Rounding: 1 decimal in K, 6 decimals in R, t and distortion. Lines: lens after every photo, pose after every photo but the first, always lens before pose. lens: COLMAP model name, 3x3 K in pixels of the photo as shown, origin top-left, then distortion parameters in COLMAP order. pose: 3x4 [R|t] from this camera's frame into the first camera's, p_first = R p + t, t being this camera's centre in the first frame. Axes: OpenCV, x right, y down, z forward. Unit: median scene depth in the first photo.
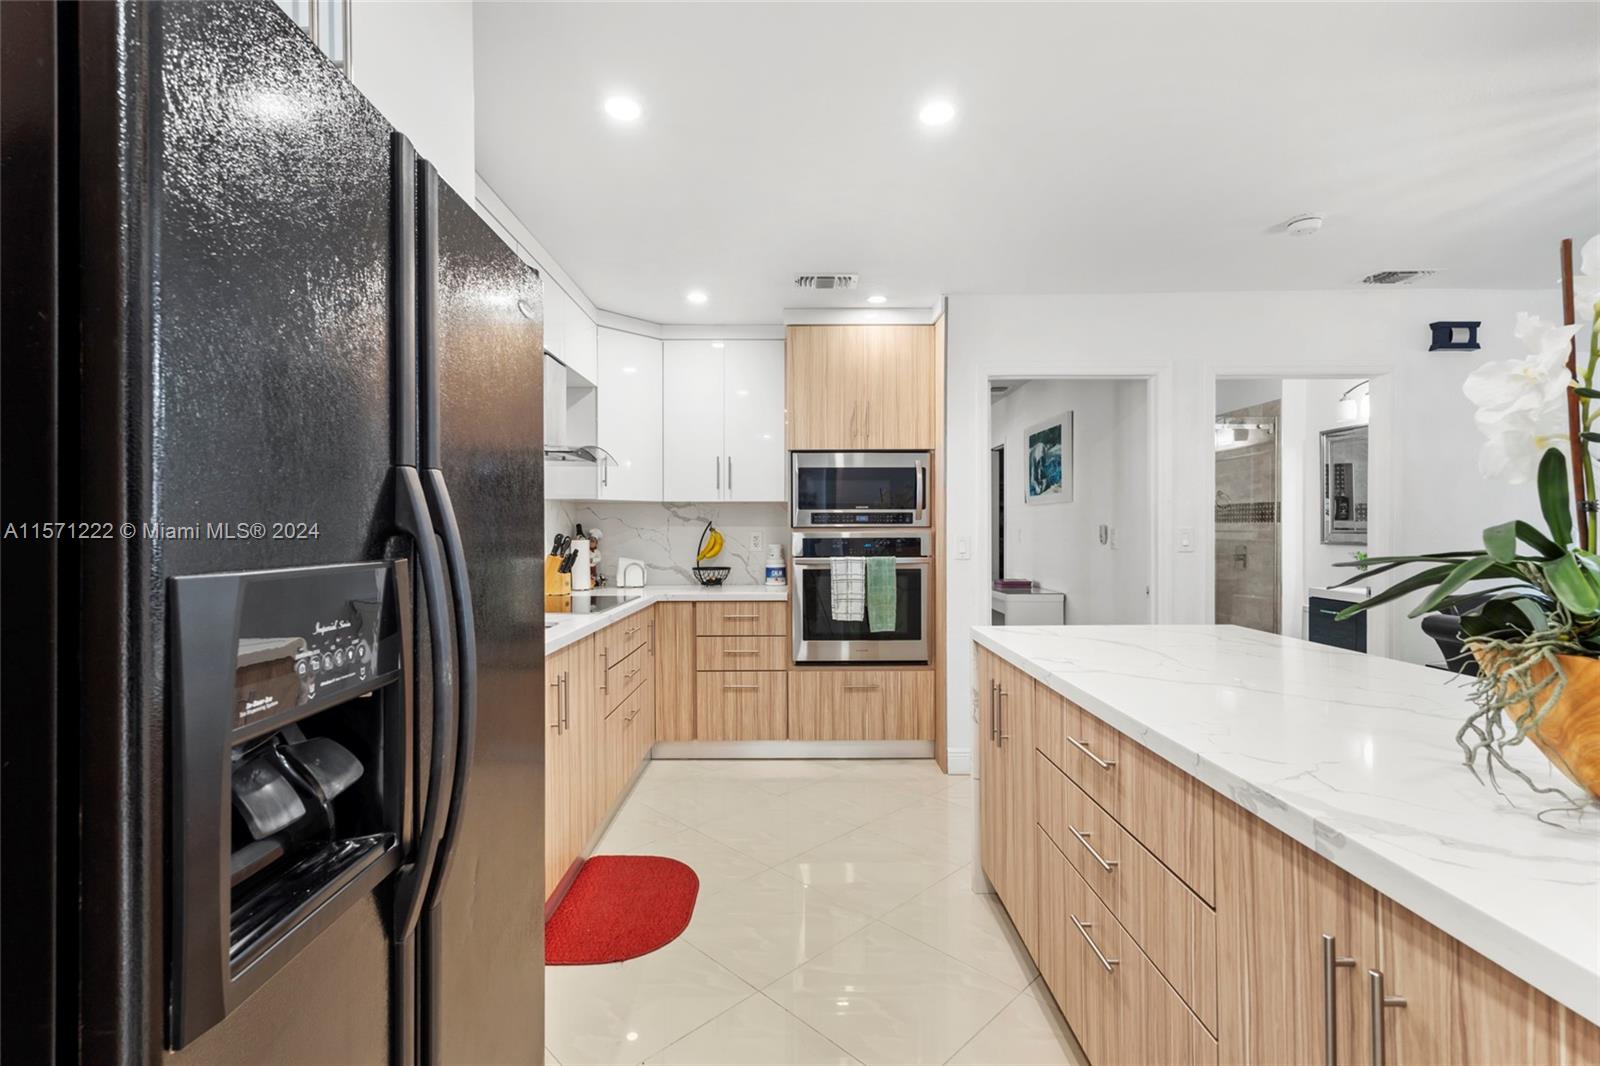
lens RADIAL K [[707.5, 0, 774.5], [0, 707.5, 541.7], [0, 0, 1]] dist [-0.003236, -0.000401]
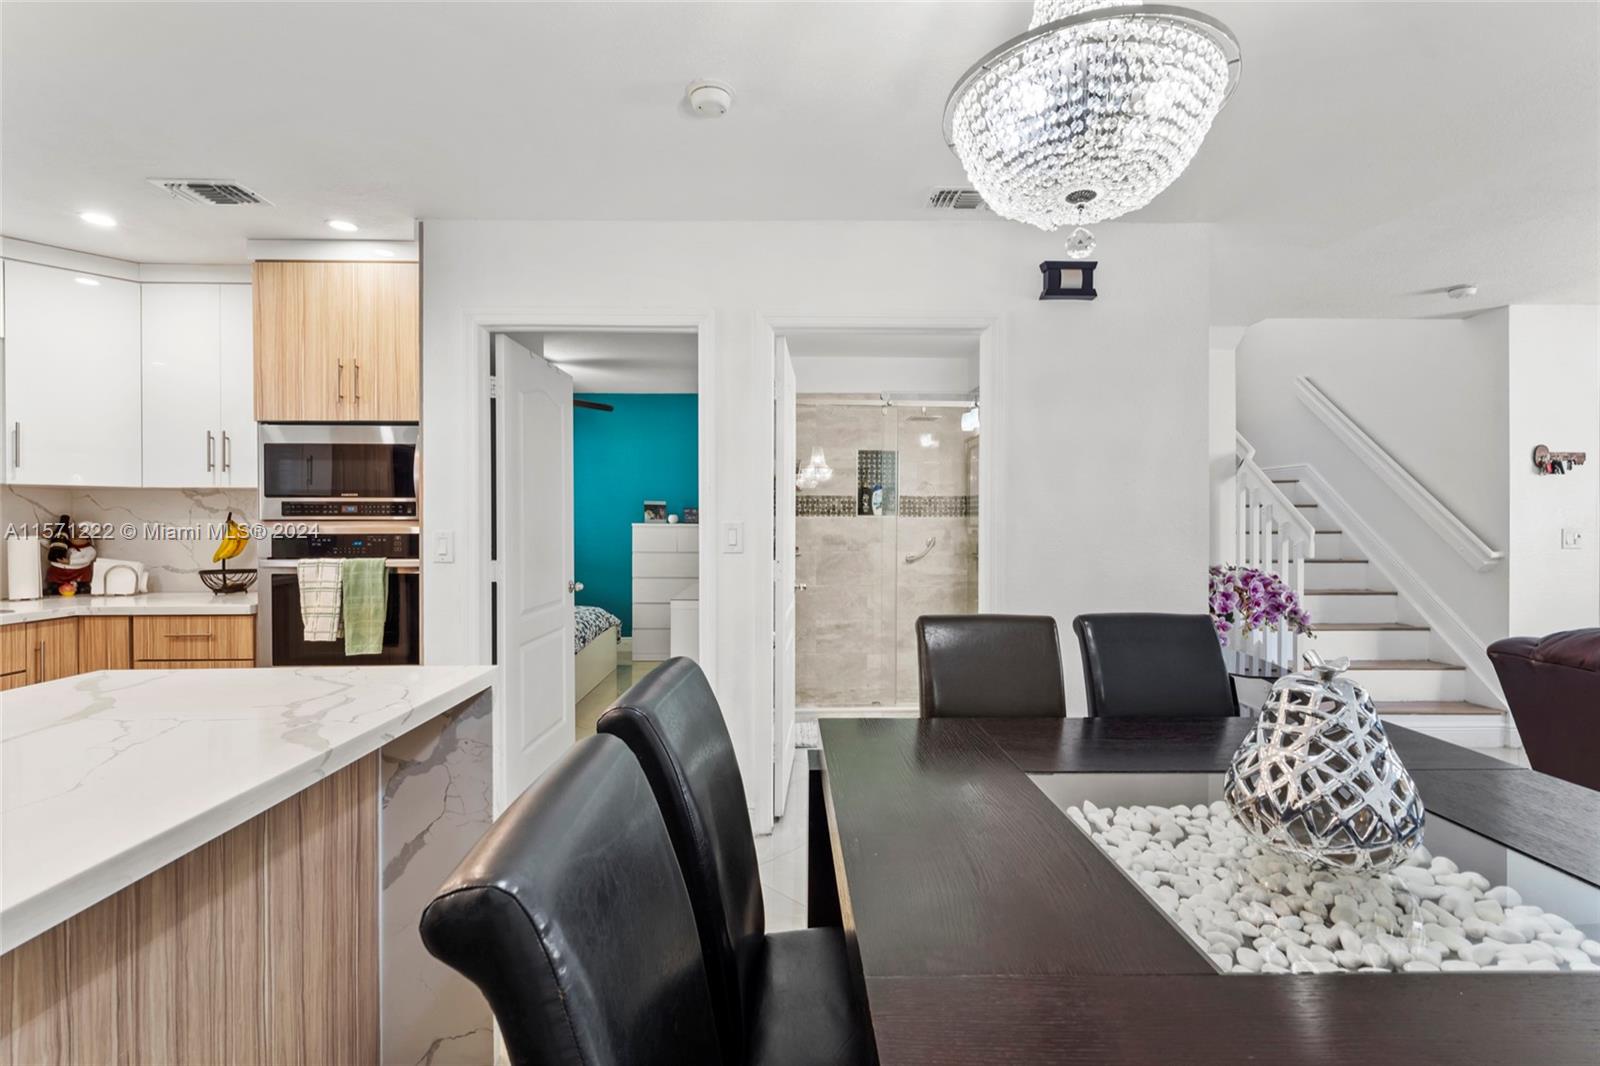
lens RADIAL K [[707.5, 0, 801.0], [0, 707.5, 534.1], [0, 0, 1]] dist [-0.003236, -0.000401]
pose [[0.999394, 0.001219, 0.034780, 0.594556], [-0.001267, 0.999998, 0.001365, -0.007075], [-0.034779, -0.001409, 0.999394, 0.202434]]
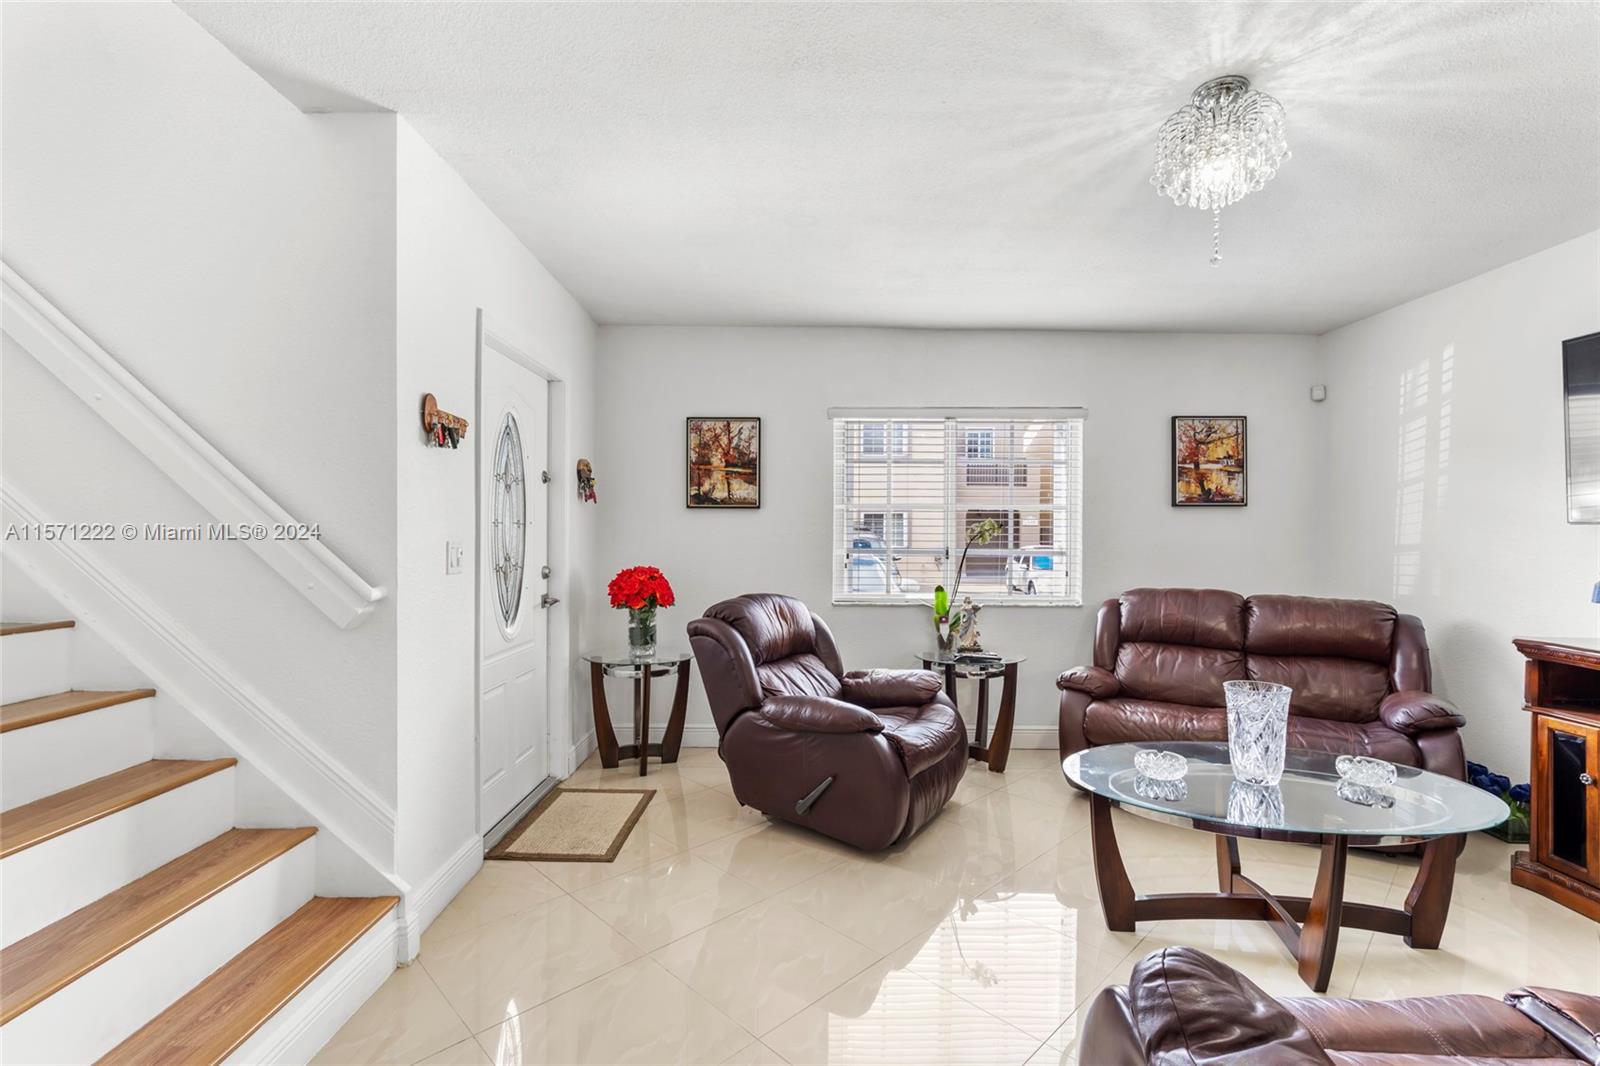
lens RADIAL K [[707.5, 0, 800.1], [0, 707.5, 536.8], [0, 0, 1]] dist [-0.003236, -0.000401]
pose [[-0.024762, -0.001543, 0.999692, 1.124758], [0.002601, 0.999995, 0.001608, -0.019470], [-0.999690, 0.002640, -0.024758, 0.910467]]
